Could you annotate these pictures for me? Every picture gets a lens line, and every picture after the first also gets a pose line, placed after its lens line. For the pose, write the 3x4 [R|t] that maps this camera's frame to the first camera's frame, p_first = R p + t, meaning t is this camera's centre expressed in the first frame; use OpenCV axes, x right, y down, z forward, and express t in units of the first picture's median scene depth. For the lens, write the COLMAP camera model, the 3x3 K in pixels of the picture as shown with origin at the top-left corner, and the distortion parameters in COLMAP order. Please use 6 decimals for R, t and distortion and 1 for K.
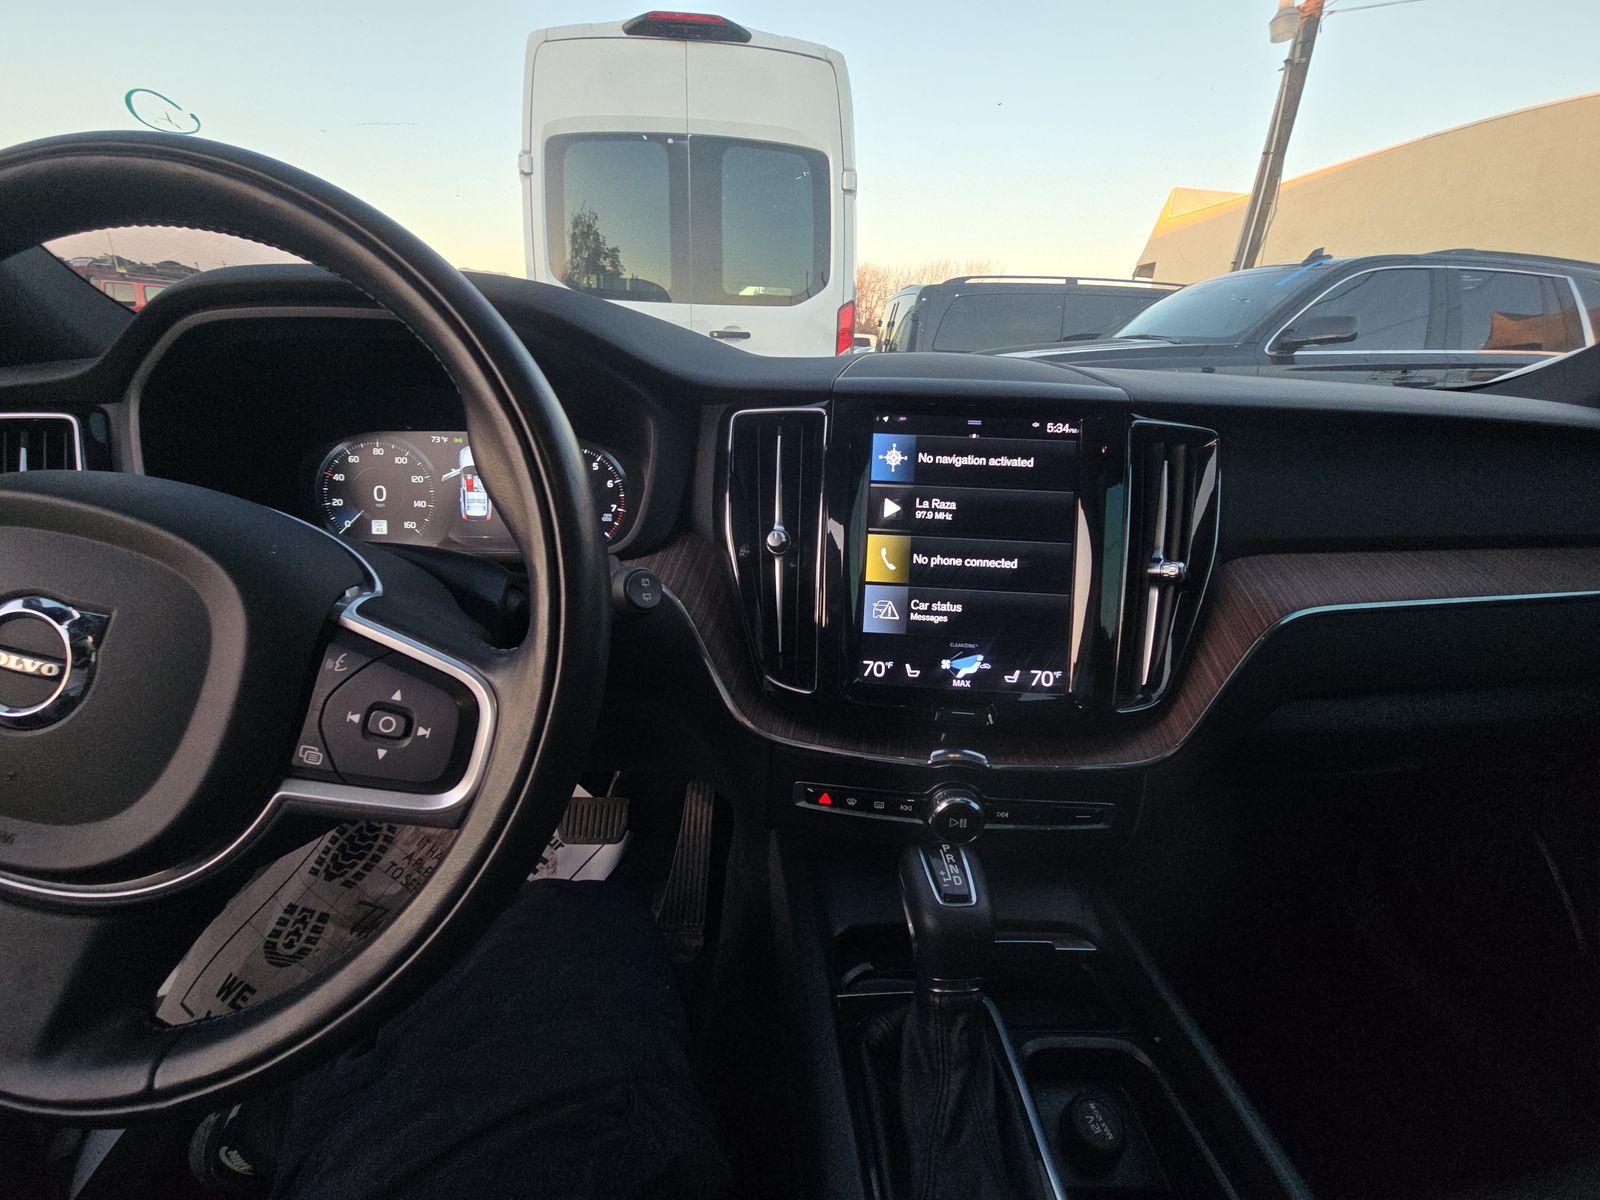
lens RADIAL K [[648.6, 0, 800.0], [0, 648.6, 600.0], [0, 0, 1]] dist [0.000301, 0.000210]
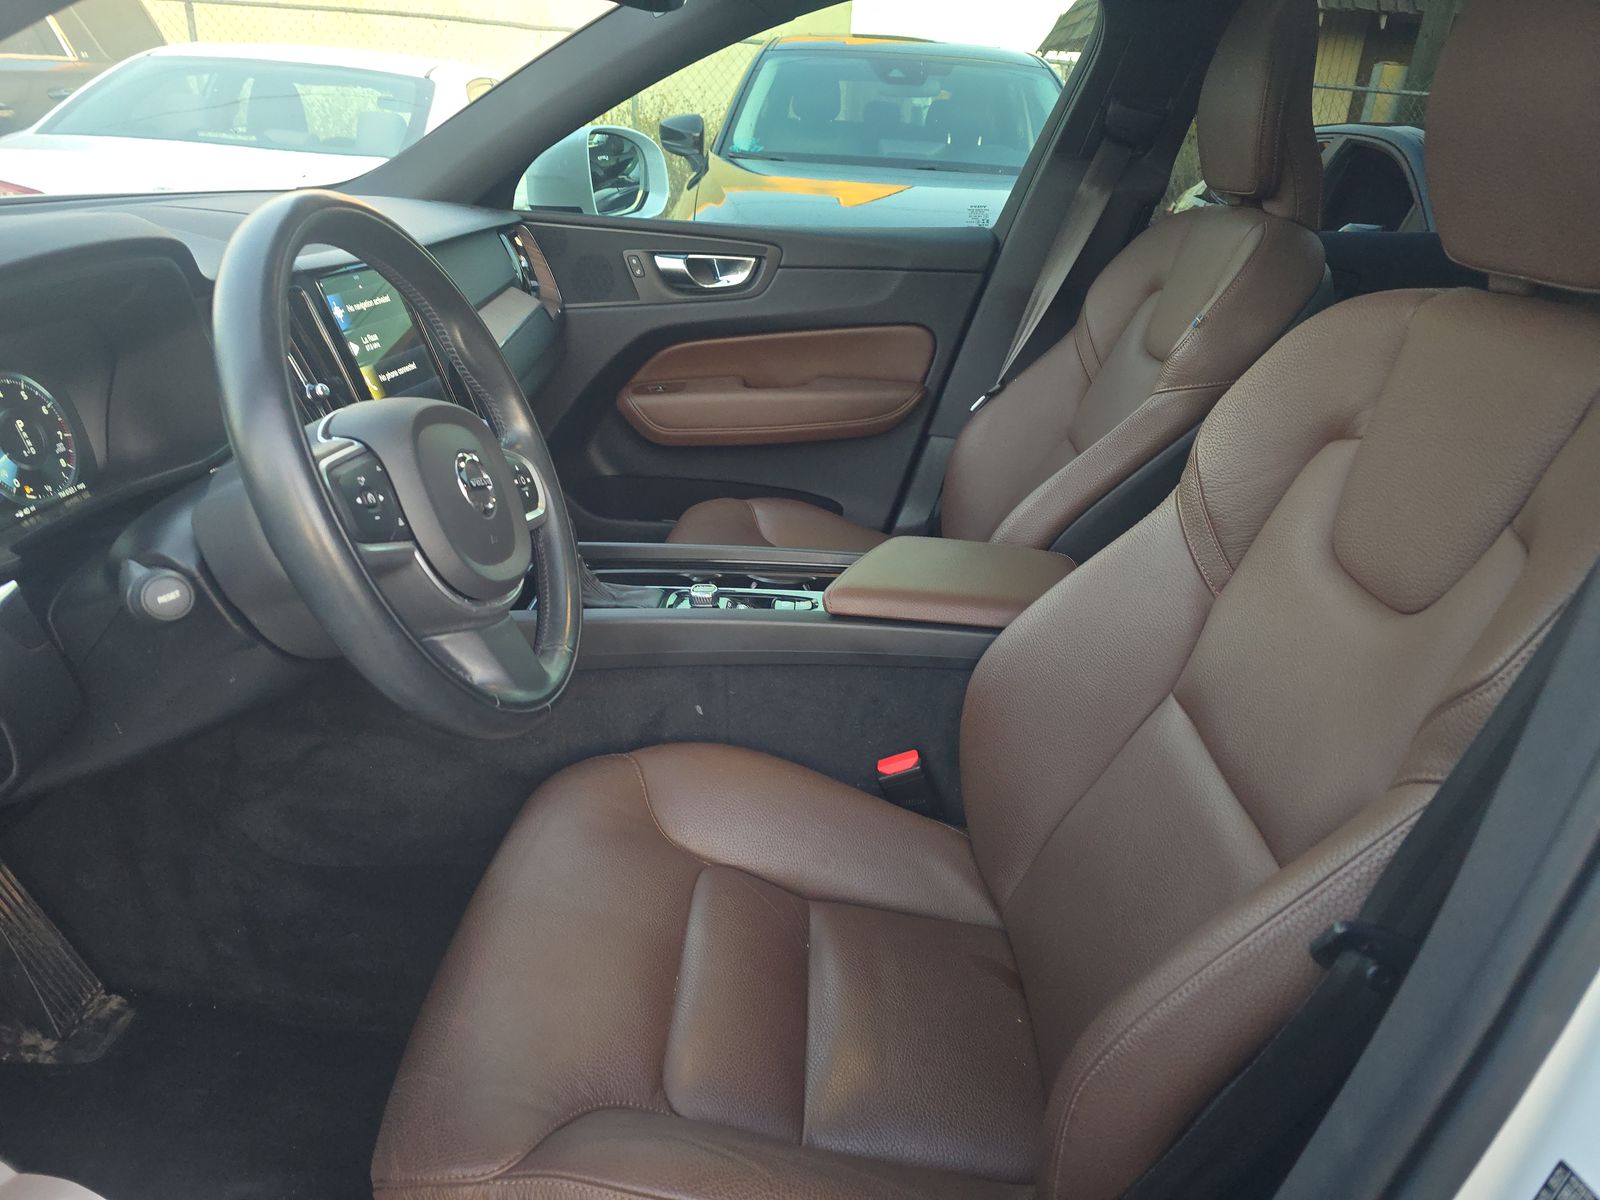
lens RADIAL K [[1143.4, 0, 800.0], [0, 1143.4, 600.0], [0, 0, 1]] dist [0.042330, -0.030362]
pose [[0.116992, -0.420762, 0.899596, -2.200361], [0.297299, 0.879115, 0.372519, -0.304267], [-0.947590, 0.223867, 0.227942, -0.344534]]
